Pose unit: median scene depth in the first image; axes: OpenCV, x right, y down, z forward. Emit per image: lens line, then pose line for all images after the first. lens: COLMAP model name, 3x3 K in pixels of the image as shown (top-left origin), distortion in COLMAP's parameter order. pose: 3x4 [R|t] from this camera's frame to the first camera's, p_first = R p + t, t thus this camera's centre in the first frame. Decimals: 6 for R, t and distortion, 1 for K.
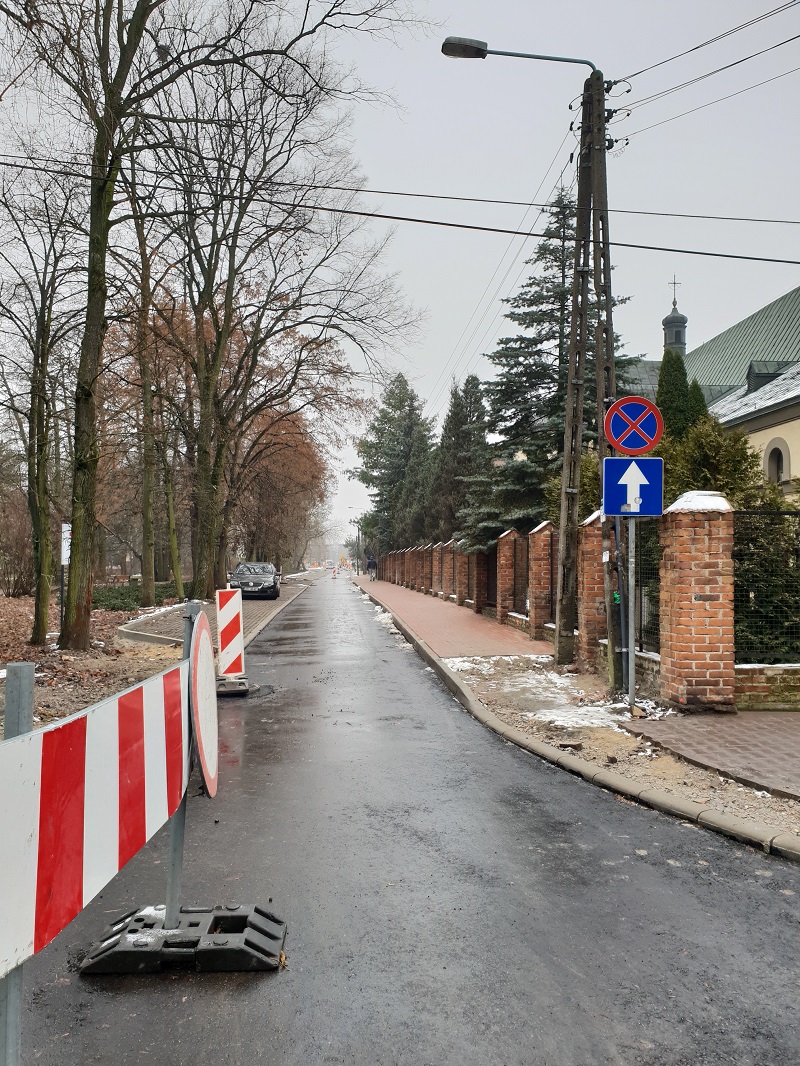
lens RADIAL K [[796.6, 0, 400.4], [0, 796.6, 536.4], [0, 0, 1]] dist [0.003907, 0.000826]
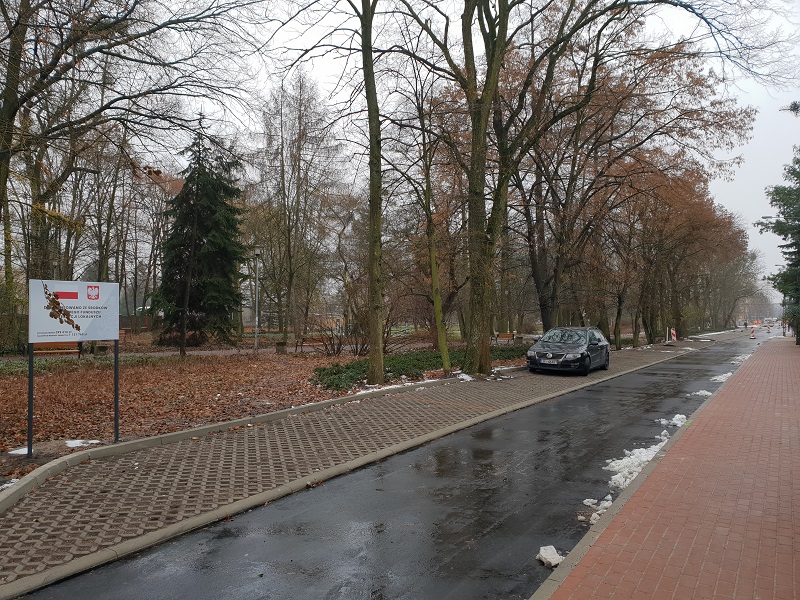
lens RADIAL K [[597.8, 0, 398.9], [0, 597.8, 301.0], [0, 0, 1]] dist [0.003907, 0.000826]
pose [[0.787501, -0.012254, -0.616191, 0.048847], [0.014070, 0.999899, -0.001903, 0.003542], [0.616153, -0.007172, 0.787594, 0.339405]]
